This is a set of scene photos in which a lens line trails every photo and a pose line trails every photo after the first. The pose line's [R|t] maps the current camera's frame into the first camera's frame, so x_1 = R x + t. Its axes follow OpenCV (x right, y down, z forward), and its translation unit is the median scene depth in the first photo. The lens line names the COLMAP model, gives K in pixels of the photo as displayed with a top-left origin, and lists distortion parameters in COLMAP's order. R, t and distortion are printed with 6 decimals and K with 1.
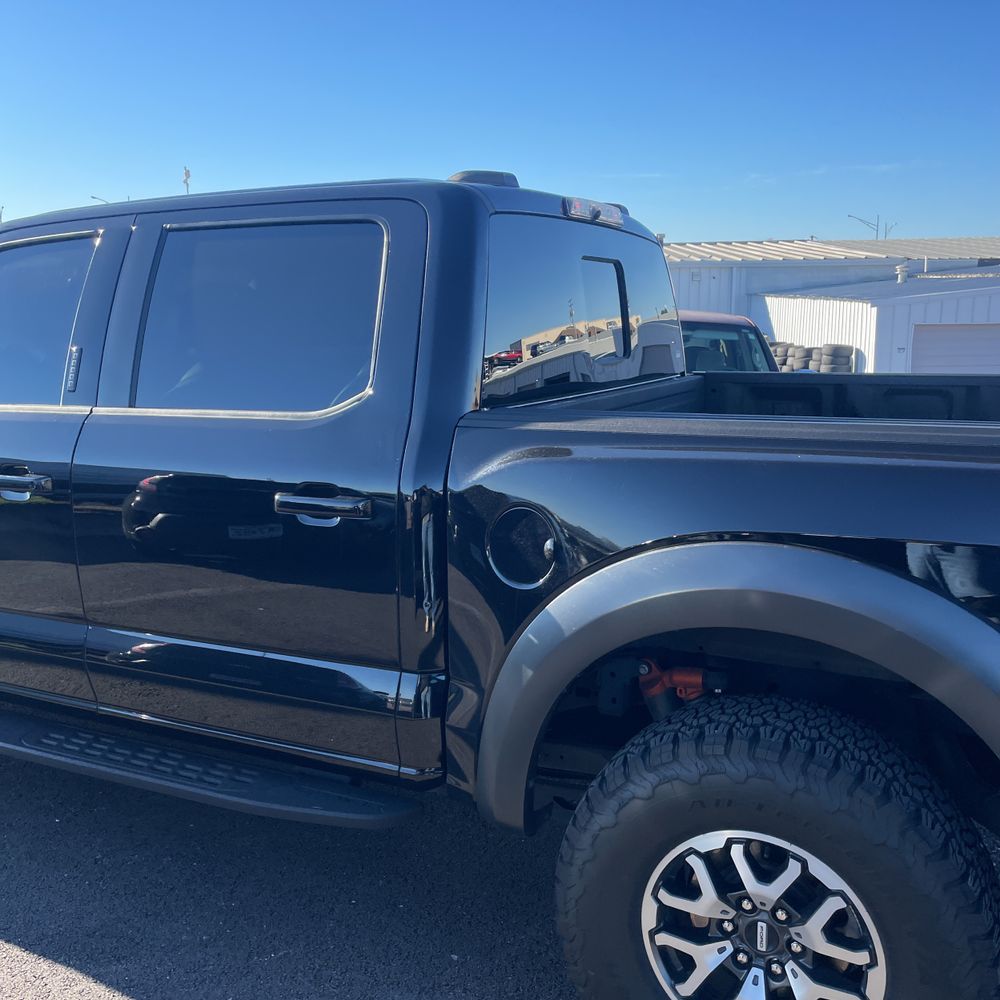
lens RADIAL K [[988.7, 0, 510.0], [0, 988.7, 489.9], [0, 0, 1]] dist [0.090497, -0.125498]
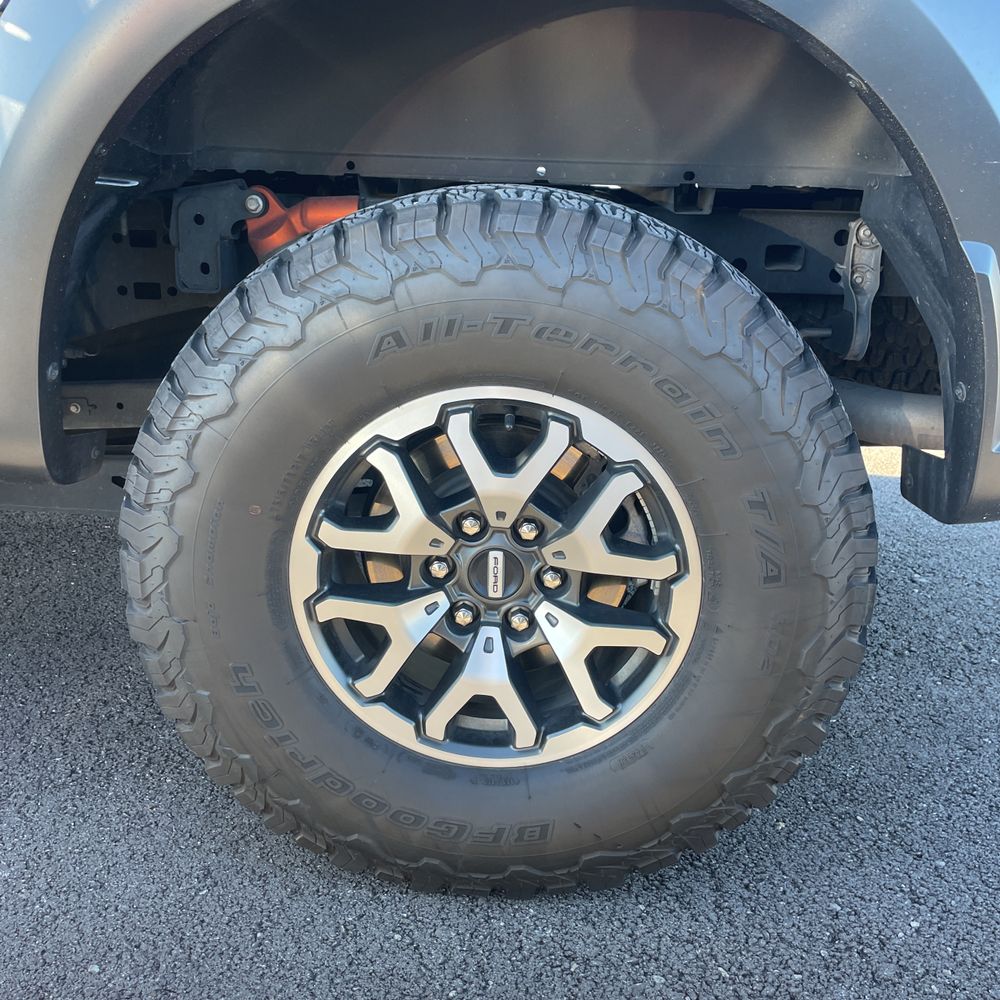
lens RADIAL K [[1015.3, 0, 500.0], [0, 1015.3, 500.0], [0, 0, 1]] dist [0.111579, -0.164814]
pose [[0.917778, -0.095773, 0.385371, 0.024343], [0.026482, 0.983080, 0.181250, 0.292626], [-0.396210, -0.156142, 0.904786, 0.459486]]
